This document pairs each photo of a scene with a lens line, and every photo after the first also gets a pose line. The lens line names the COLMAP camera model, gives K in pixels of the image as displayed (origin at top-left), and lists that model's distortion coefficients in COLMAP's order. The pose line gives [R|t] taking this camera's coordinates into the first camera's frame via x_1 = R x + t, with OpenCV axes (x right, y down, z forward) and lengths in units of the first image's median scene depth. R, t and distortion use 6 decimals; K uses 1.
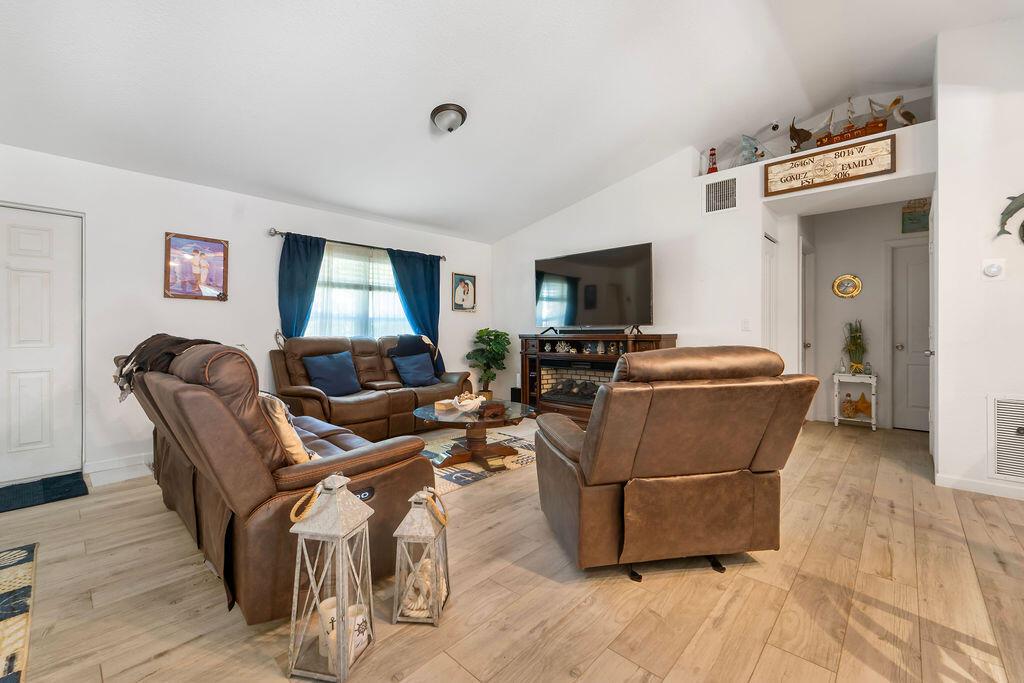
lens RADIAL K [[416.7, 0, 501.8], [0, 416.7, 333.9], [0, 0, 1]] dist [0.001152, 0.000191]
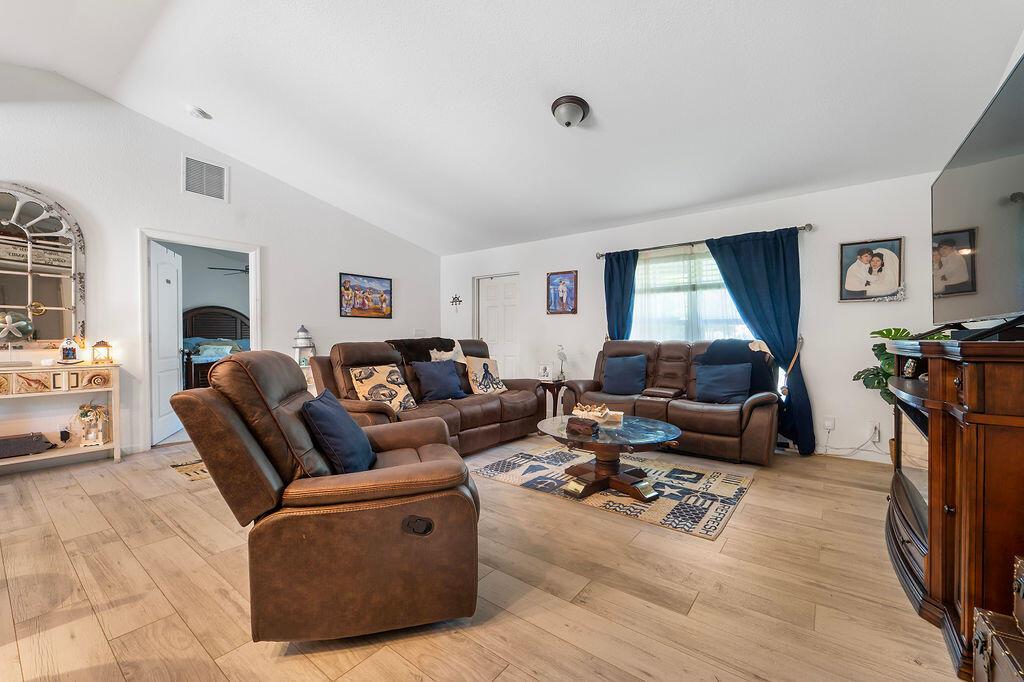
lens RADIAL K [[417.4, 0, 533.6], [0, 417.4, 343.4], [0, 0, 1]] dist [-0.000247, -0.000381]
pose [[0.133807, 0.016273, -0.990874, 0.589130], [-0.004116, 0.999866, 0.015865, -0.001350], [0.990999, 0.001956, 0.133856, 0.569200]]
